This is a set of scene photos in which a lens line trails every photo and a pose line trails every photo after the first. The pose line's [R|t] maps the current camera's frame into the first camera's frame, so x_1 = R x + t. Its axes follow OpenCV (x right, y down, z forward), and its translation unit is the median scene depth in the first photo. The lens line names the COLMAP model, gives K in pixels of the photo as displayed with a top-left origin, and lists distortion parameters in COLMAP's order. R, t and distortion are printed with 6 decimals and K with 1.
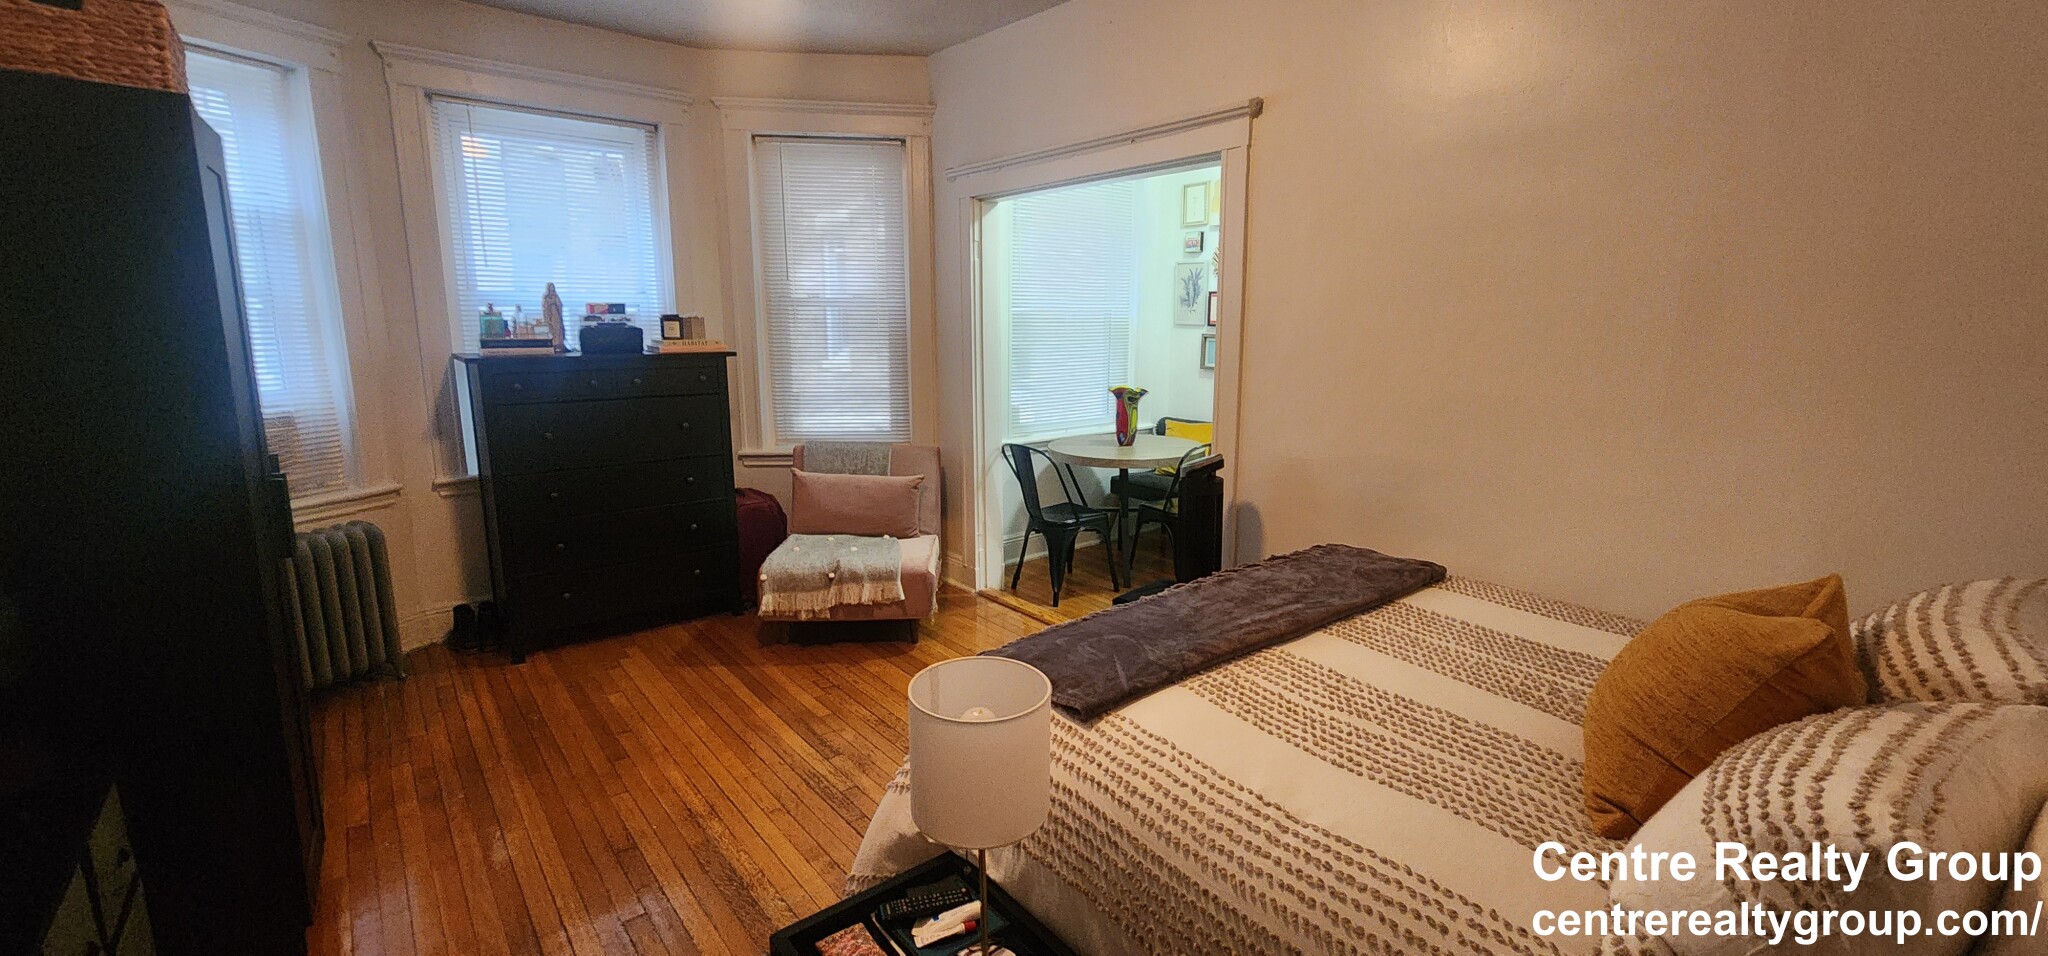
lens RADIAL K [[842.6, 0, 1028.4], [0, 842.6, 472.3], [0, 0, 1]] dist [0.001097, 0.000177]
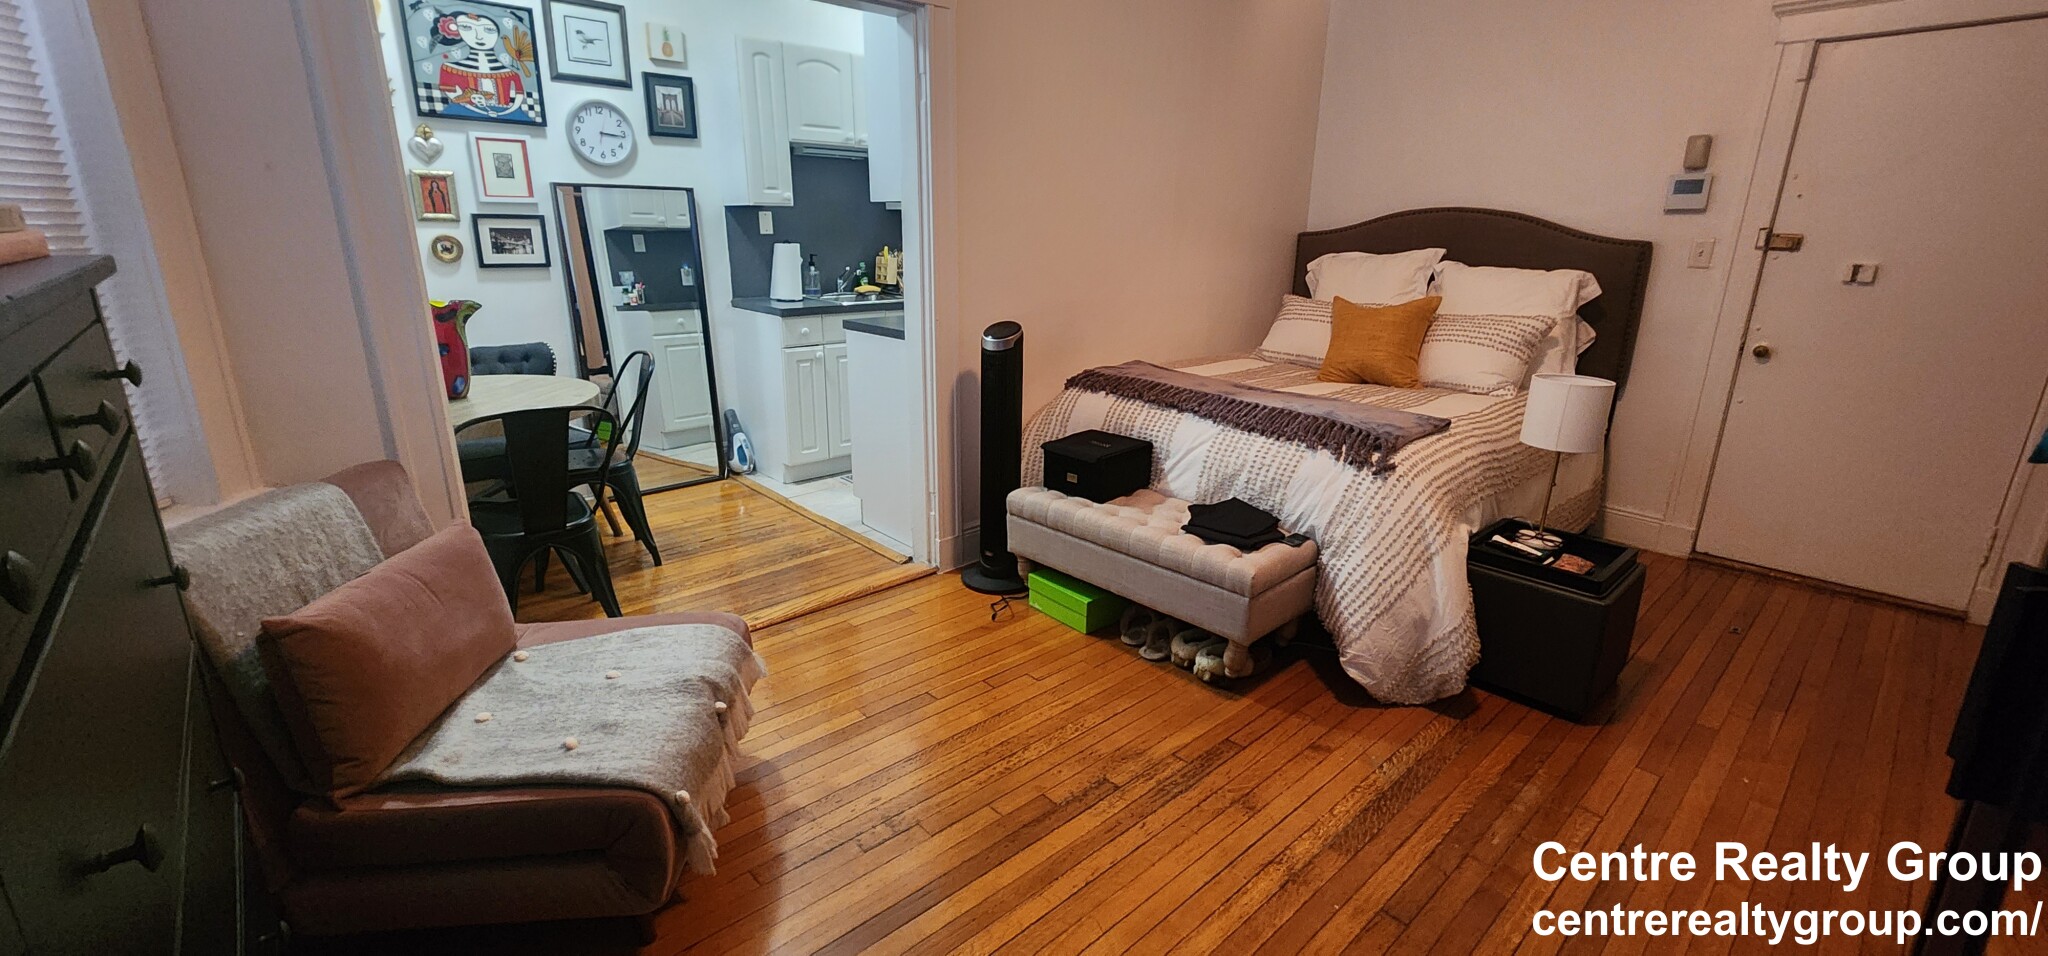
lens RADIAL K [[842.6, 0, 1035.9], [0, 842.6, 476.3], [0, 0, 1]] dist [0.001097, 0.000177]
pose [[-0.060777, -0.288383, 0.955584, -1.053751], [0.177238, 0.939023, 0.294658, -0.182056], [-0.982290, 0.187274, -0.005958, 1.247936]]
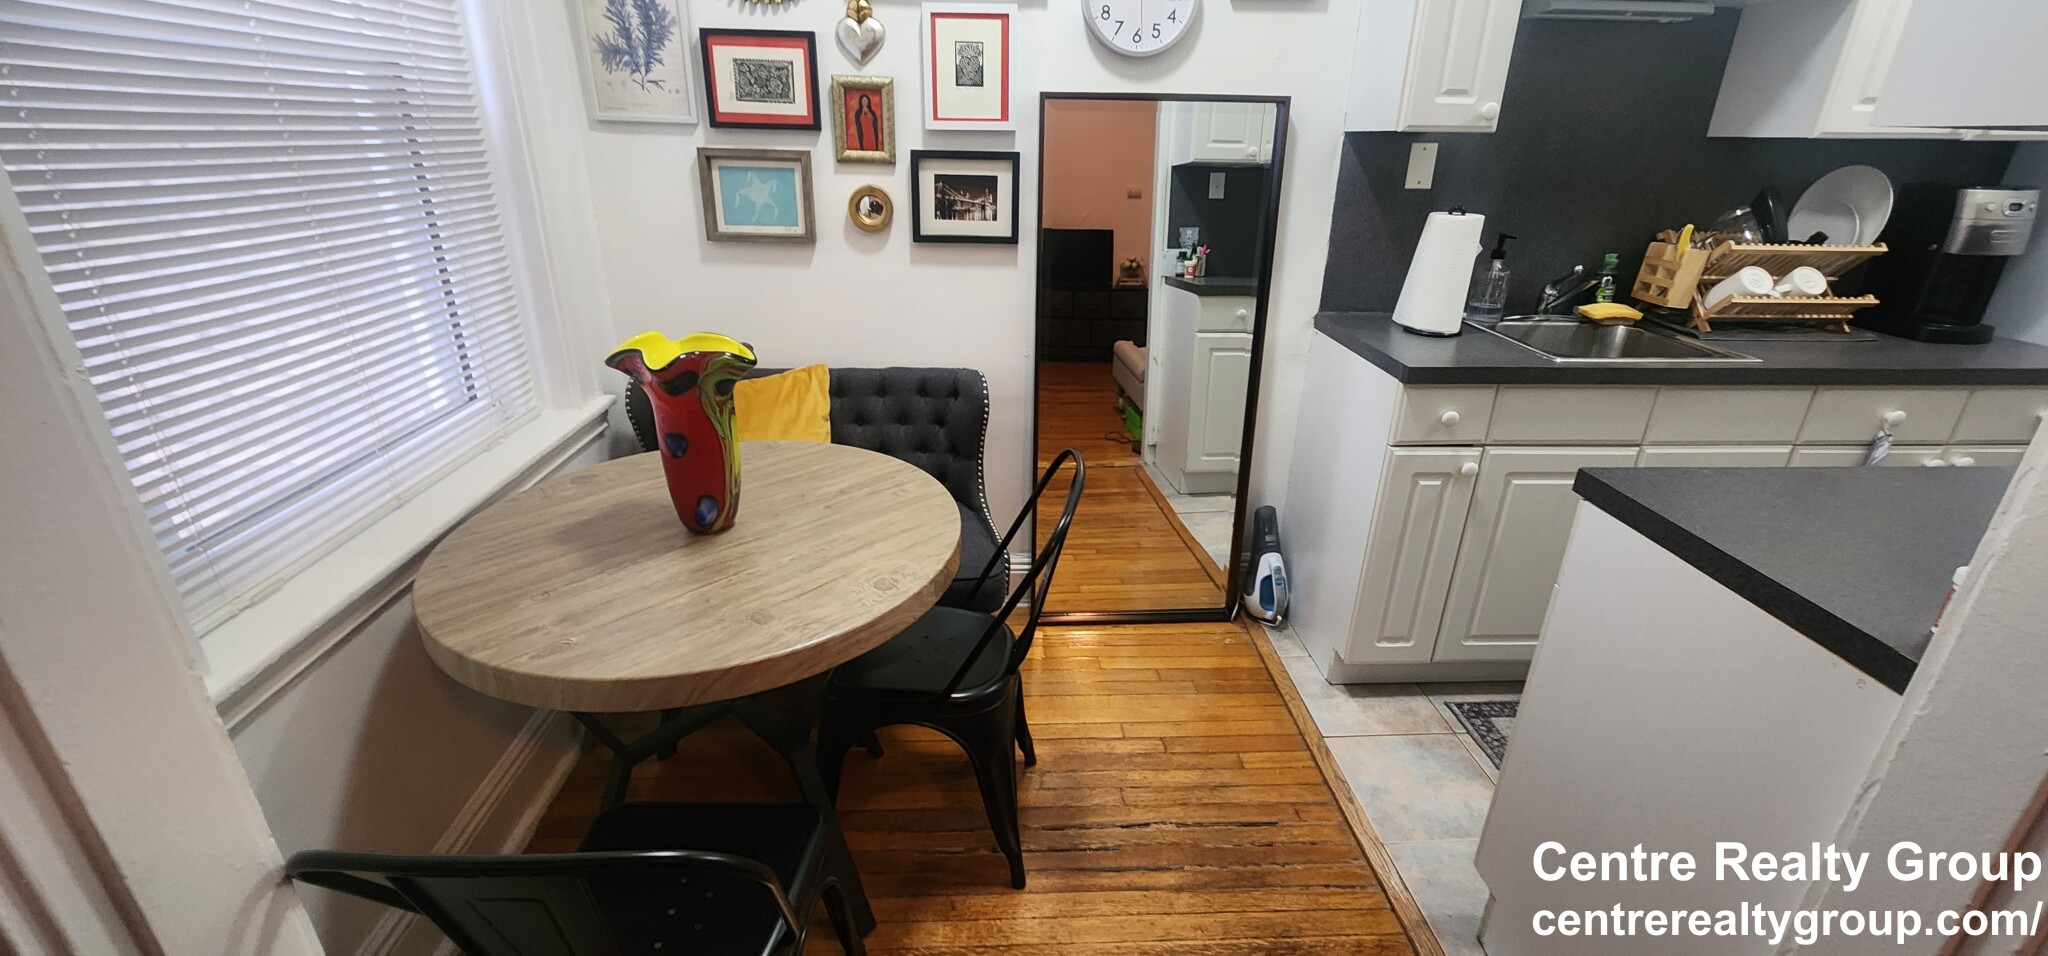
lens RADIAL K [[842.6, 0, 1026.7], [0, 842.6, 479.7], [0, 0, 1]] dist [0.001097, 0.000177]
pose [[0.598784, -0.300301, 0.742481, -0.089706], [0.139556, 0.951984, 0.272489, -0.253216], [-0.788658, -0.059544, 0.611941, 1.482489]]
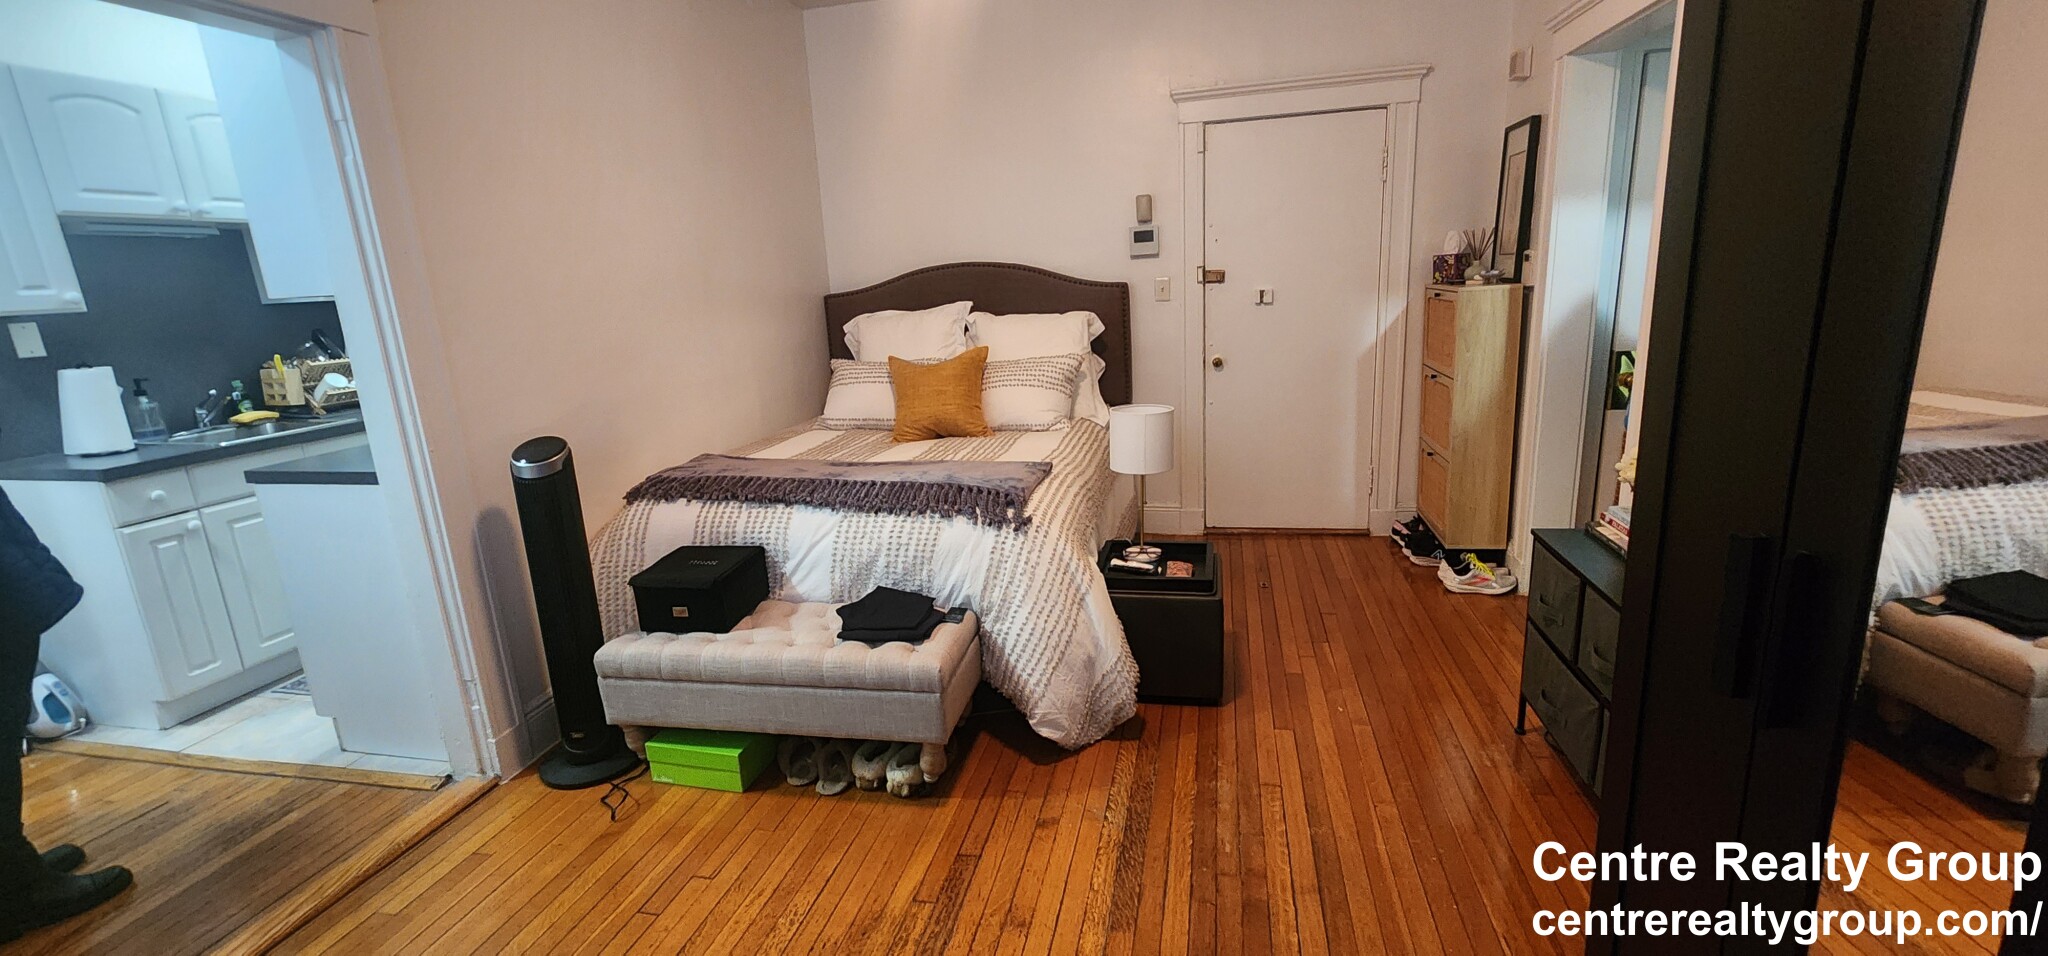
lens RADIAL K [[842.6, 0, 1027.6], [0, 842.6, 479.3], [0, 0, 1]] dist [0.001097, 0.000177]
pose [[-0.615021, -0.161485, 0.771798, -0.881387], [0.198242, 0.915698, 0.349567, -0.223346], [-0.763183, 0.367994, -0.531160, 1.351605]]
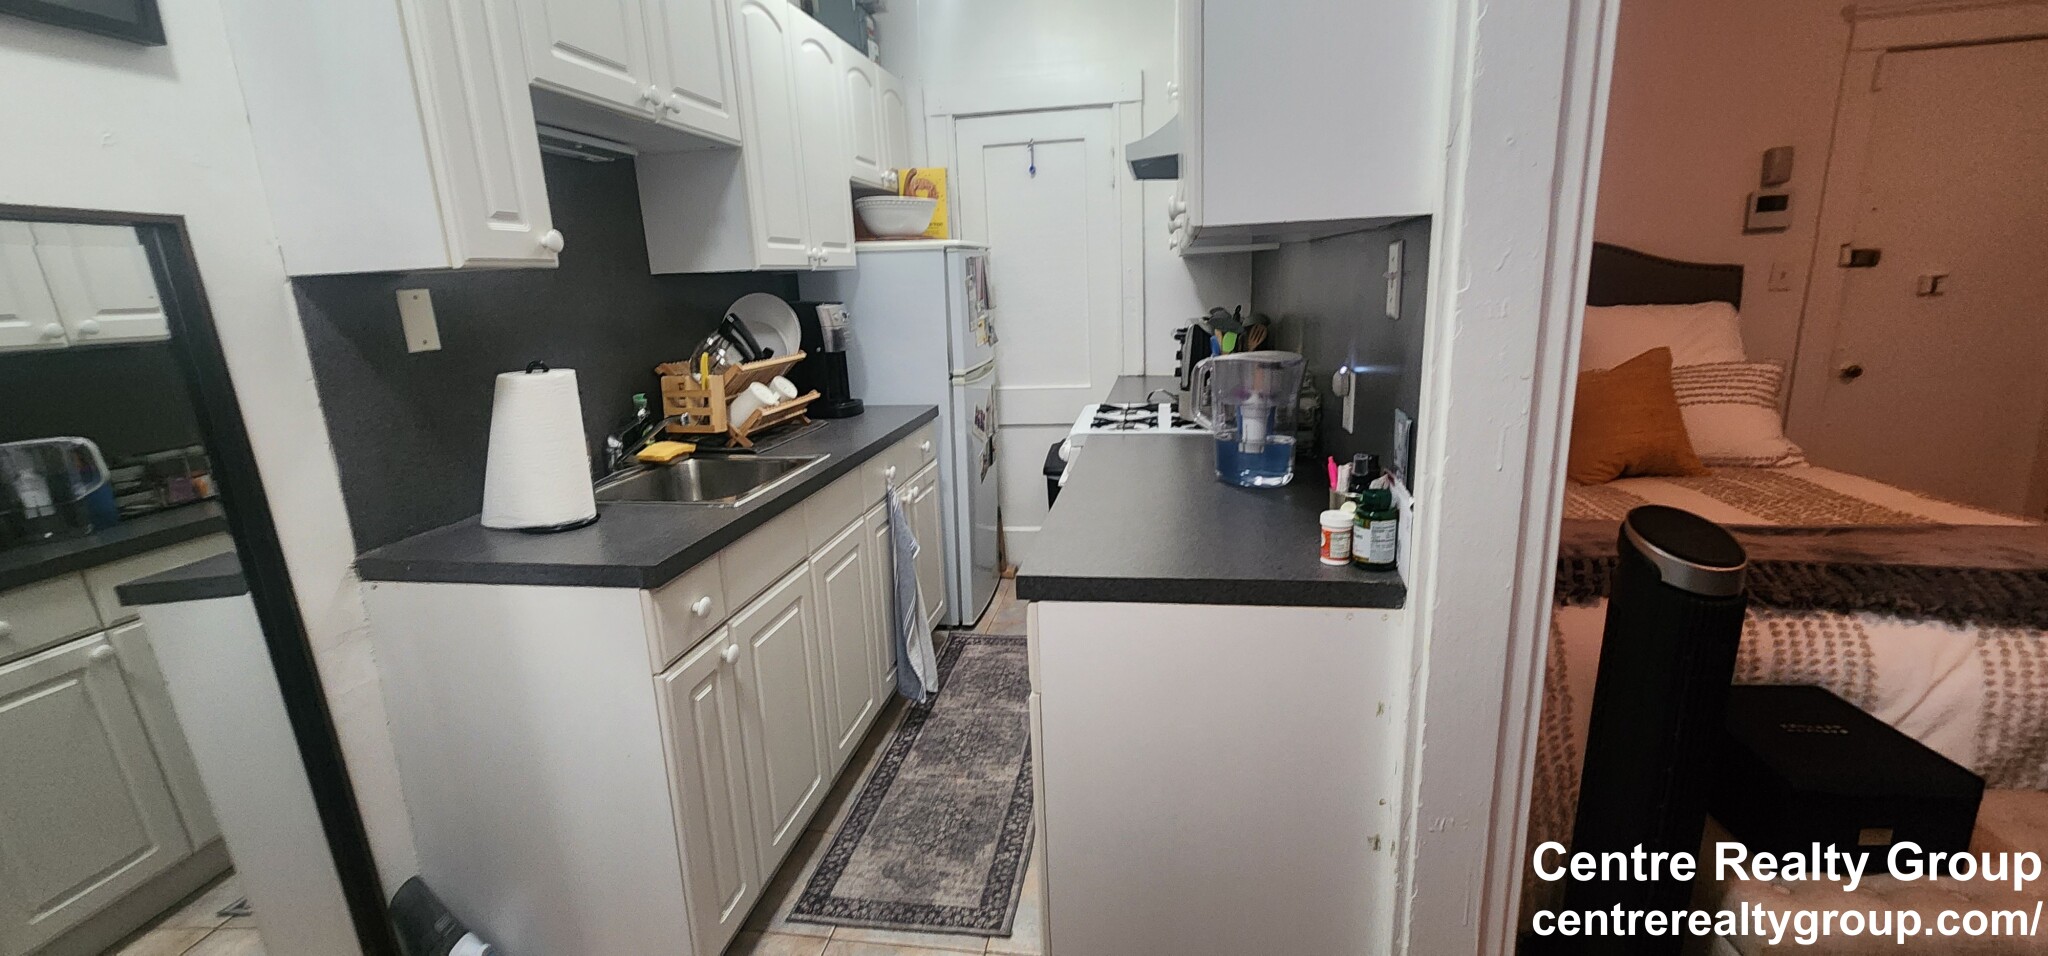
lens RADIAL K [[842.6, 0, 1037.7], [0, 842.6, 479.9], [0, 0, 1]] dist [0.001097, 0.000177]
pose [[-0.662935, -0.149023, 0.733696, 0.155681], [0.180870, 0.919083, 0.350104, -0.298592], [-0.726501, 0.364800, -0.582338, 1.817680]]
